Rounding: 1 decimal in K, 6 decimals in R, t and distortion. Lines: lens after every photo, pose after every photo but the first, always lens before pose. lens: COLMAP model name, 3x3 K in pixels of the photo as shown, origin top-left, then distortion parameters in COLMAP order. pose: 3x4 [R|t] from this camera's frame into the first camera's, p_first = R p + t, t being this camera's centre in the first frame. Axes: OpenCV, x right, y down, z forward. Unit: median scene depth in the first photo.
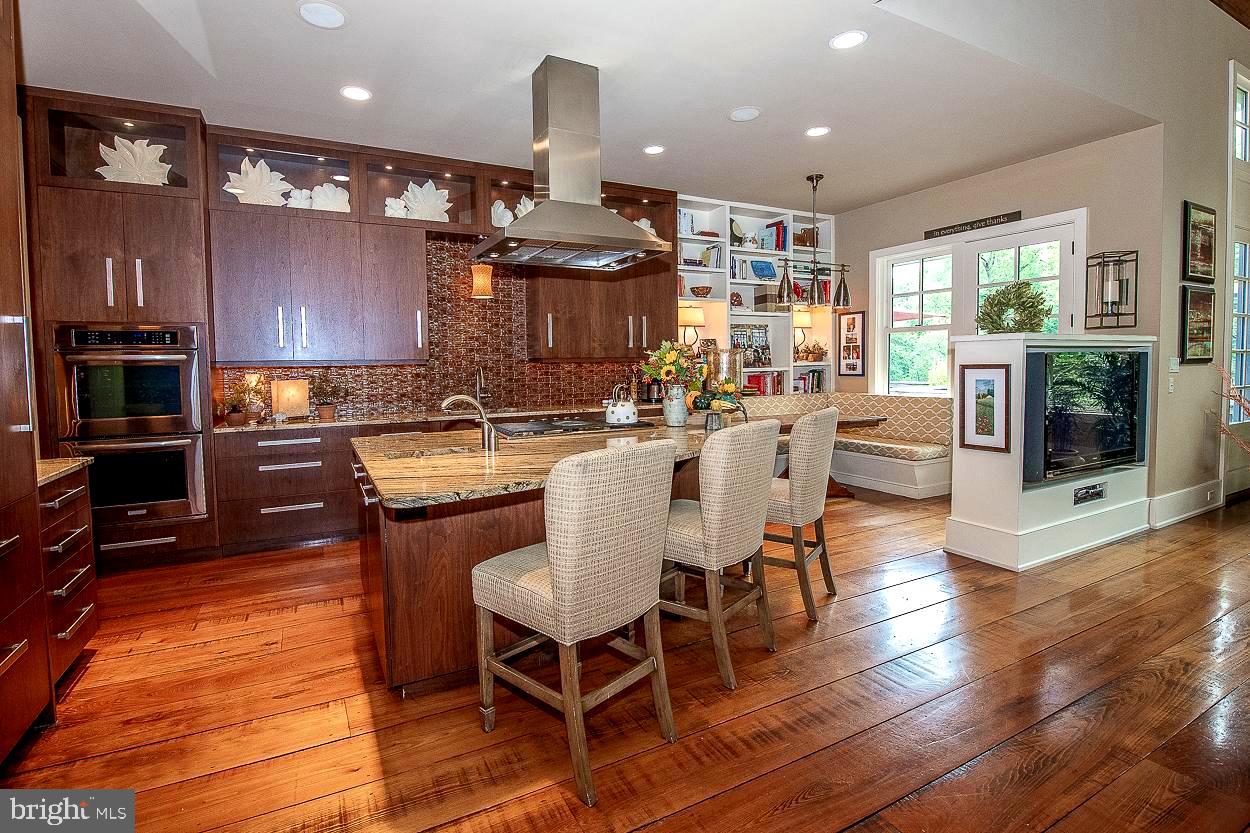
lens RADIAL K [[581.6, 0, 604.3], [0, 581.6, 395.1], [0, 0, 1]] dist [-0.013554, -0.000661]
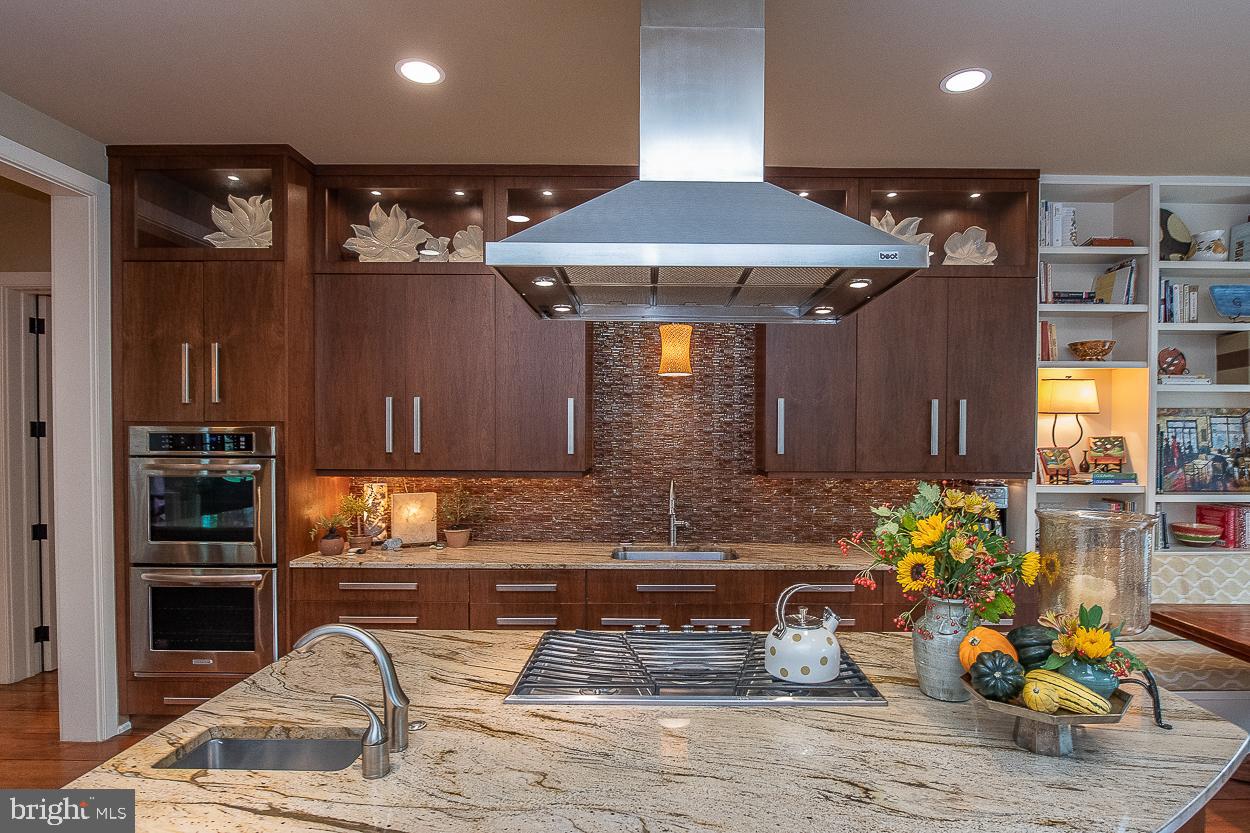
lens RADIAL K [[653.1, 0, 658.6], [0, 653.1, 447.6], [0, 0, 1]] dist [-0.008448, -0.000788]
pose [[0.892021, 0.028308, -0.451107, 0.085367], [-0.041628, 0.998940, -0.019630, -0.060411], [0.450073, 0.036289, 0.892254, 0.290896]]
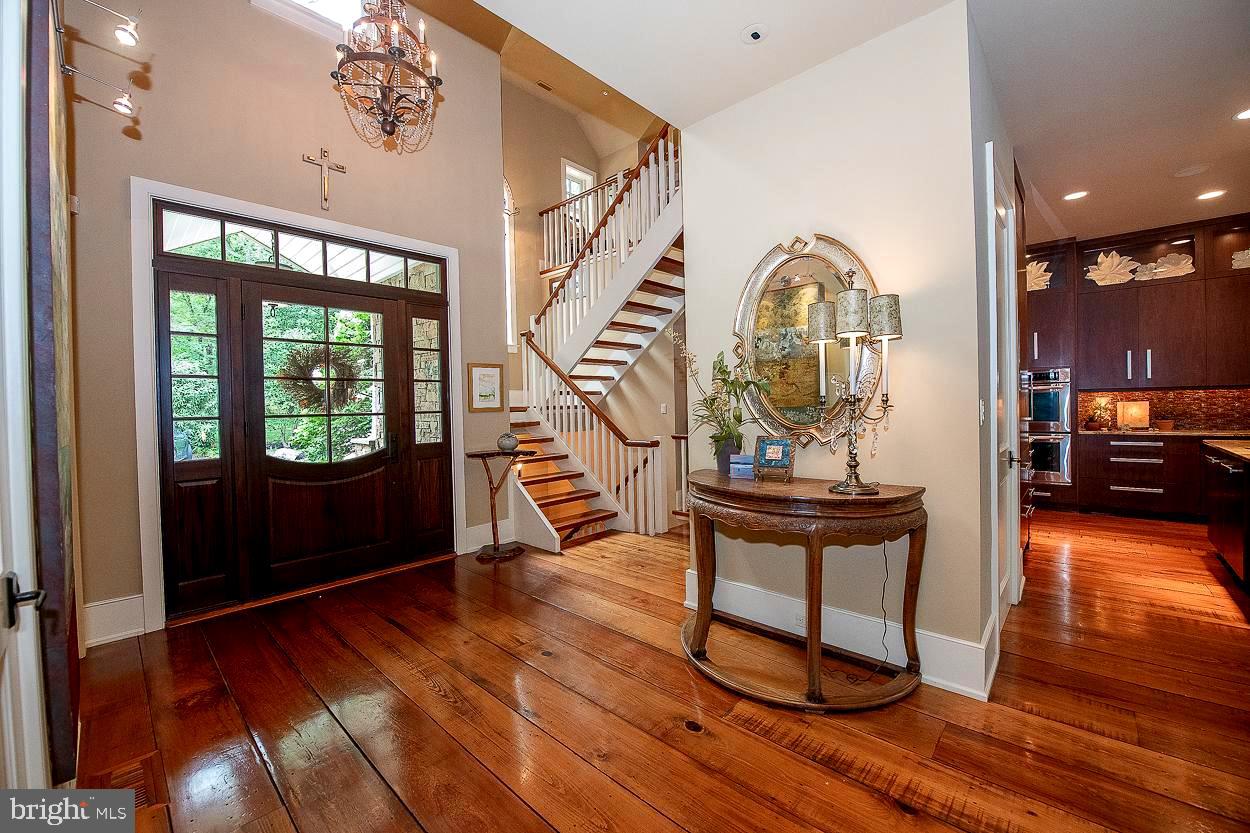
lens RADIAL K [[498.5, 0, 632.5], [0, 498.5, 411.5], [0, 0, 1]] dist [-0.017351, -0.000478]
pose [[0.351276, 0.020850, -0.936040, 0.108928], [-0.031908, 0.999438, 0.010287, 0.019132], [0.935728, 0.026254, 0.351743, -0.417009]]
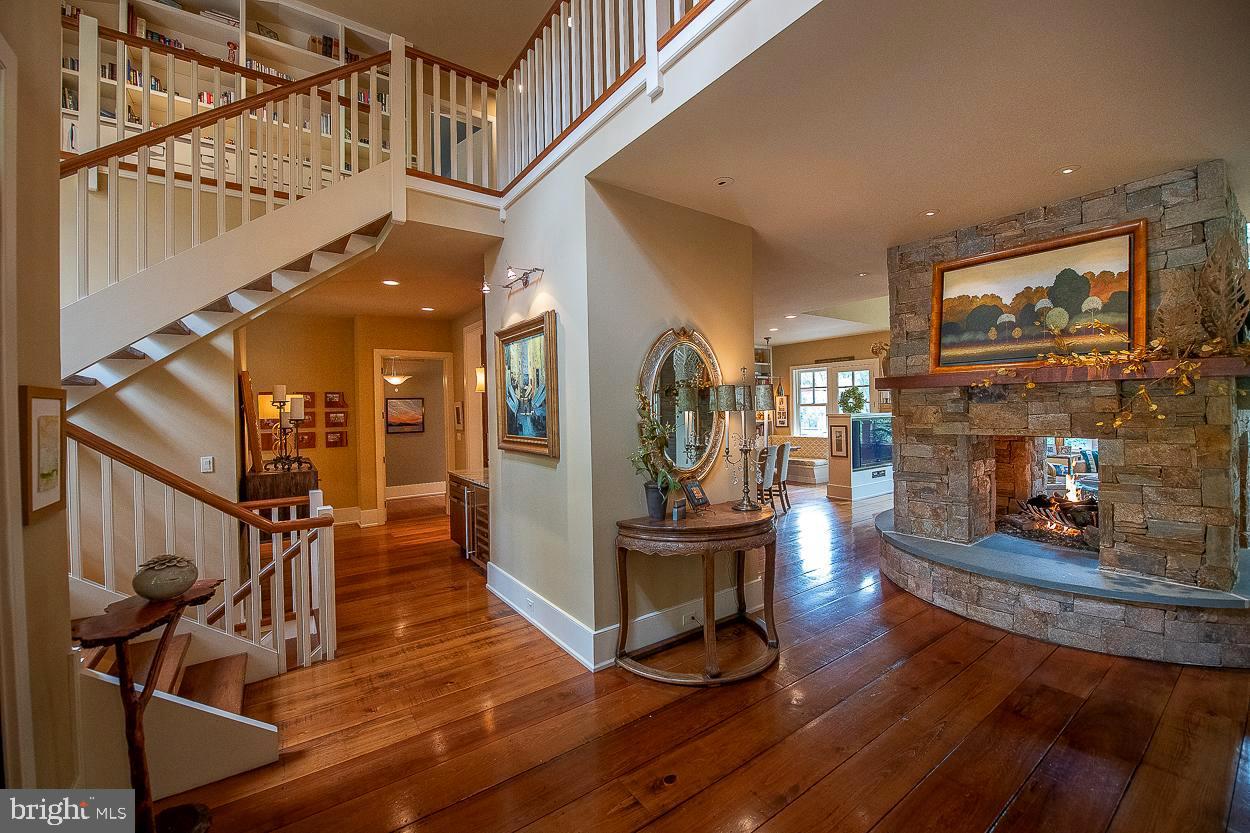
lens RADIAL K [[498.5, 0, 632.5], [0, 498.5, 411.5], [0, 0, 1]] dist [-0.017351, -0.000478]
pose [[0.987768, -0.004152, 0.155873, -0.387349], [0.012406, 0.998569, -0.052014, -0.004912], [-0.155434, 0.053312, 0.986407, -0.678732]]
